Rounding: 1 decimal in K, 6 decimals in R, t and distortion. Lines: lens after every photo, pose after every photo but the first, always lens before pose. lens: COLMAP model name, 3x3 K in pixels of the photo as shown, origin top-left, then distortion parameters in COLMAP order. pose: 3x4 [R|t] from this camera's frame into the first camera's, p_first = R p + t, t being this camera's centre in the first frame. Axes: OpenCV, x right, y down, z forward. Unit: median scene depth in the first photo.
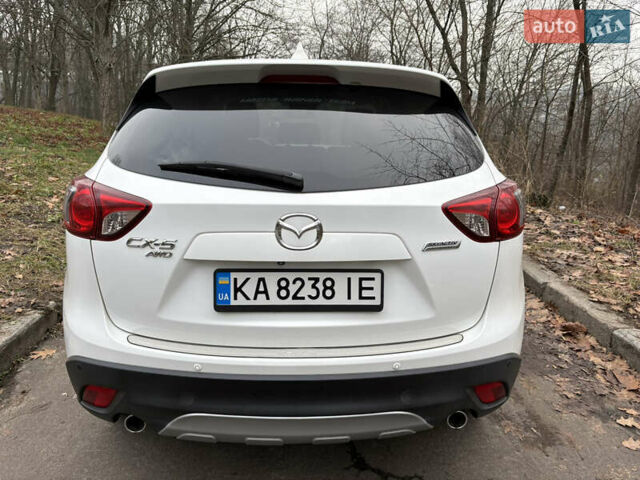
lens RADIAL K [[483.9, 0, 320.0], [0, 483.9, 240.0], [0, 0, 1]] dist [0.012795, 0.001594]
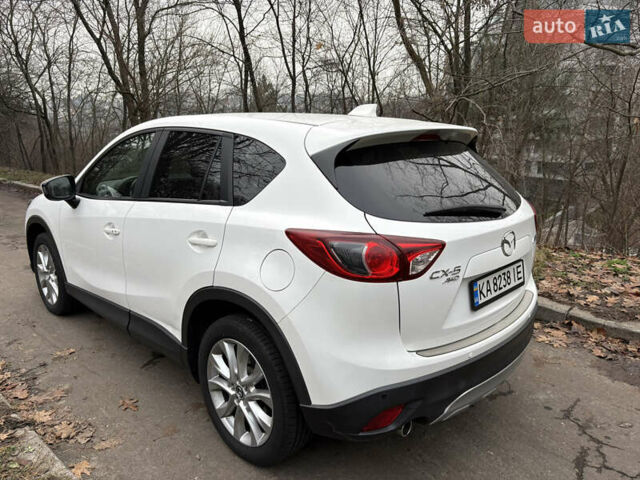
lens RADIAL K [[483.9, 0, 320.0], [0, 483.9, 240.0], [0, 0, 1]] dist [0.012795, 0.001594]
pose [[0.723986, -0.164119, 0.670007, -1.407709], [0.172903, 0.983454, 0.054065, -0.202281], [-0.667794, 0.076704, 0.740384, 0.241203]]
